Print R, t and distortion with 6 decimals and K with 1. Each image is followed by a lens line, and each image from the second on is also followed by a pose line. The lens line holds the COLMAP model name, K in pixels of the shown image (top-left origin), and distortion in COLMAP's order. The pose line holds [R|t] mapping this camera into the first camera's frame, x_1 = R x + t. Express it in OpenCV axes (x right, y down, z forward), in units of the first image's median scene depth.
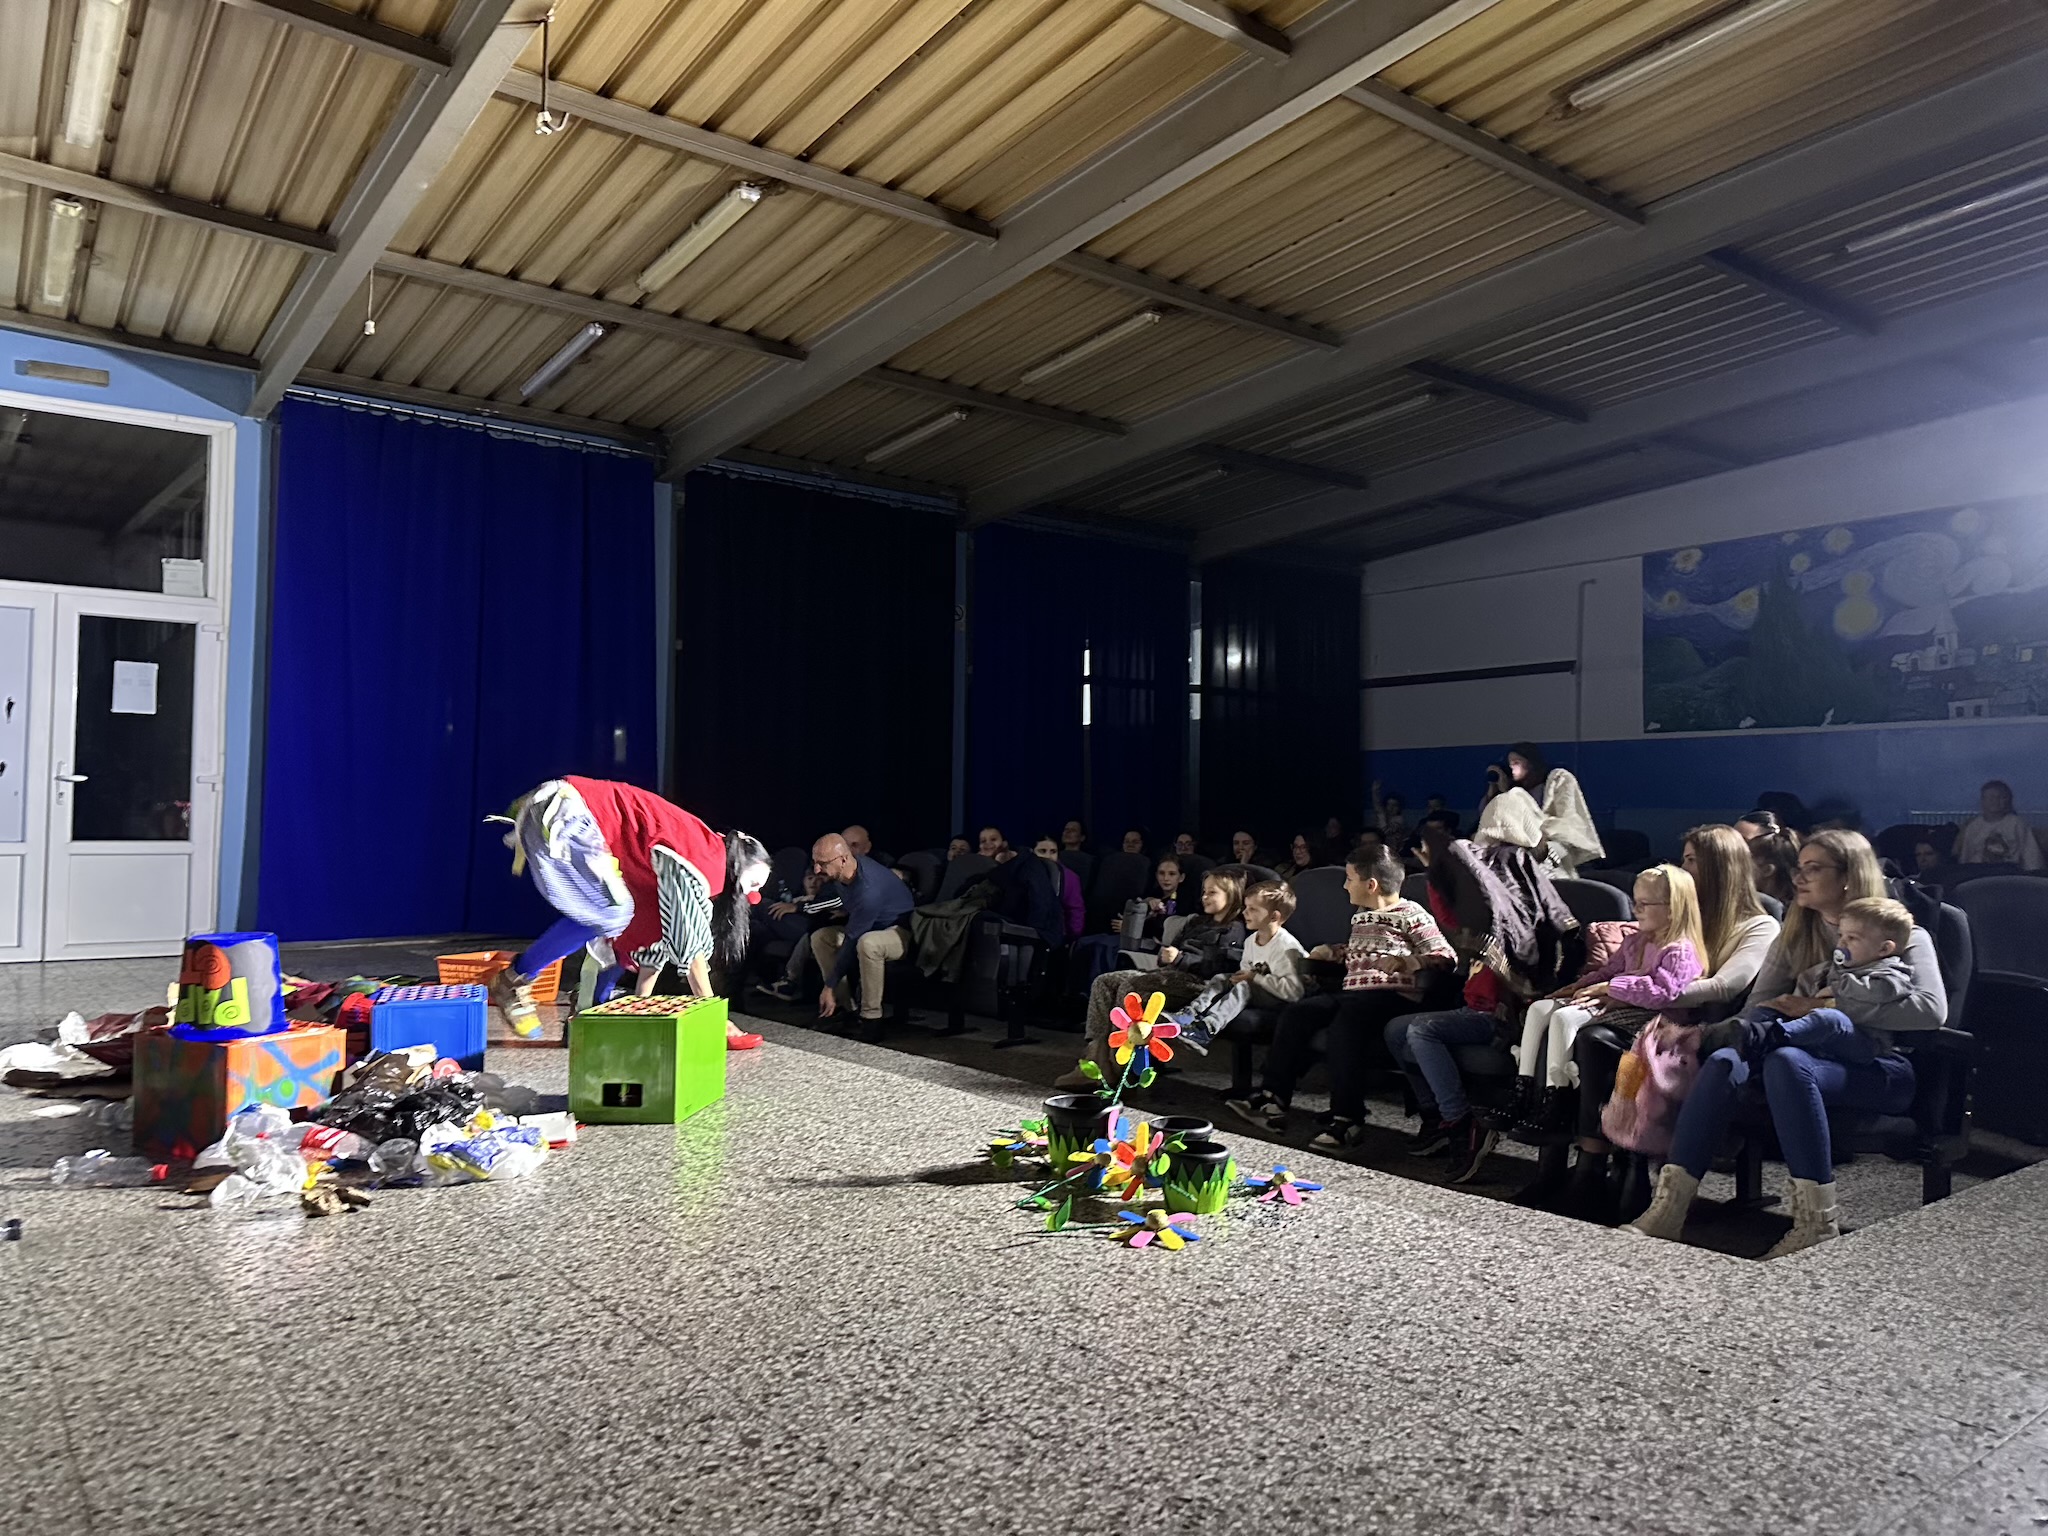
lens RADIAL K [[1429.9, 0, 1010.1], [0, 1429.9, 768.7], [0, 0, 1]] dist [0.002388, -0.005110]
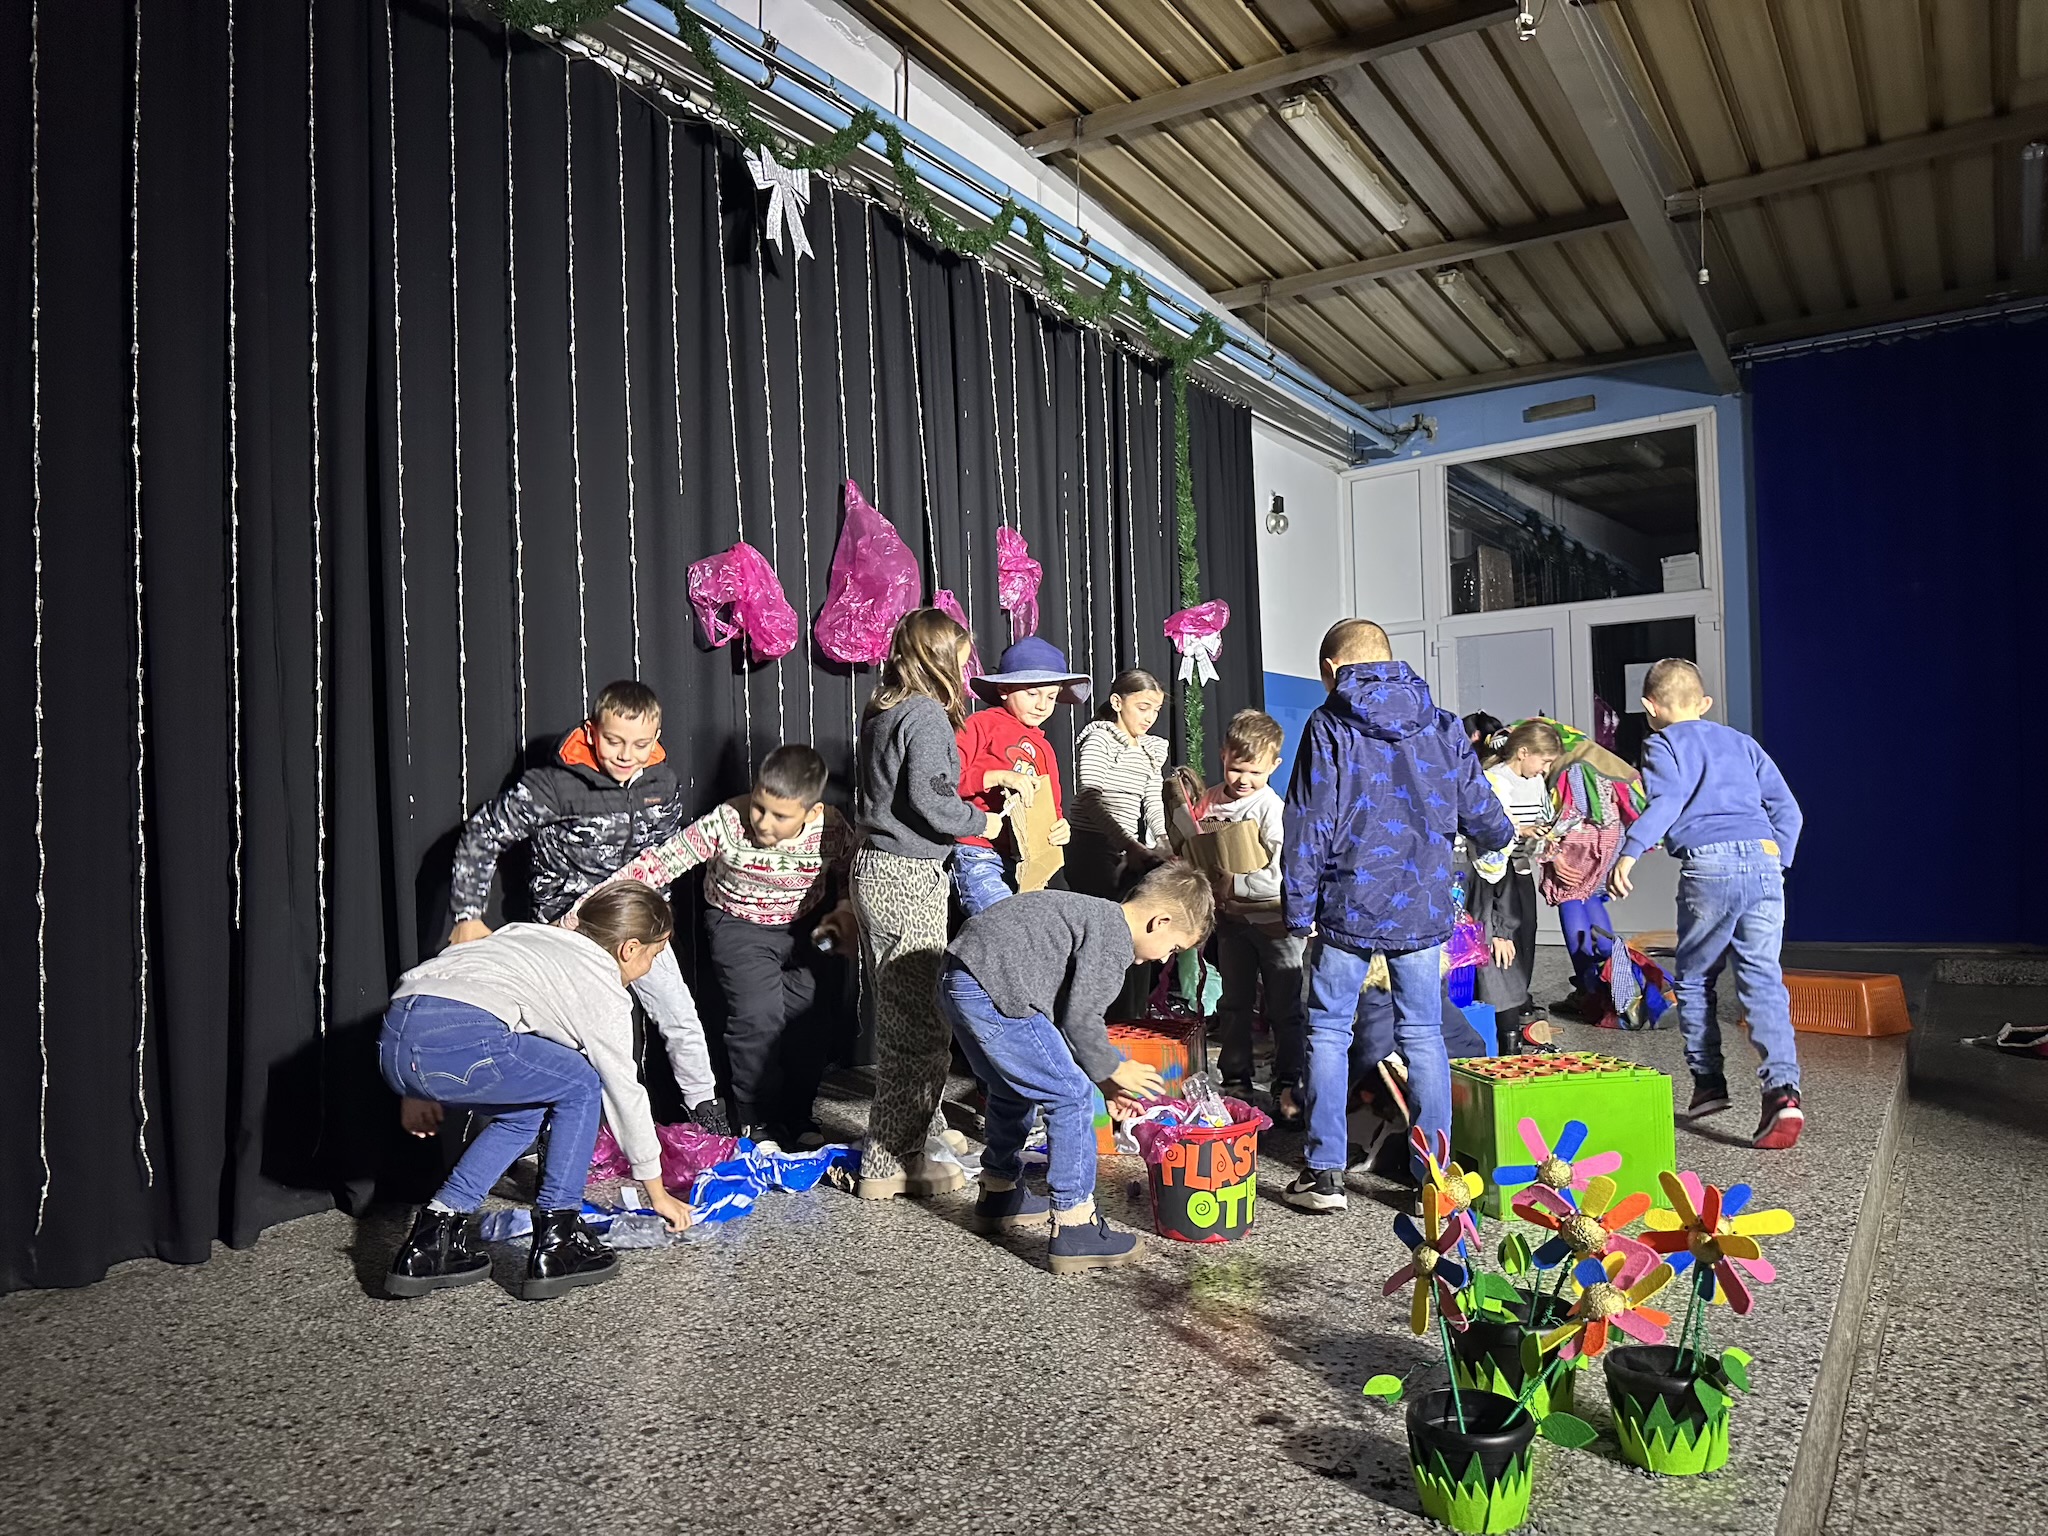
lens RADIAL K [[1429.9, 0, 1010.1], [0, 1429.9, 768.7], [0, 0, 1]] dist [0.002388, -0.005110]
pose [[0.342939, -0.051761, -0.937930, 0.219103], [0.064239, 0.997435, -0.031556, 0.005329], [0.937158, -0.049430, 0.345385, 0.230446]]
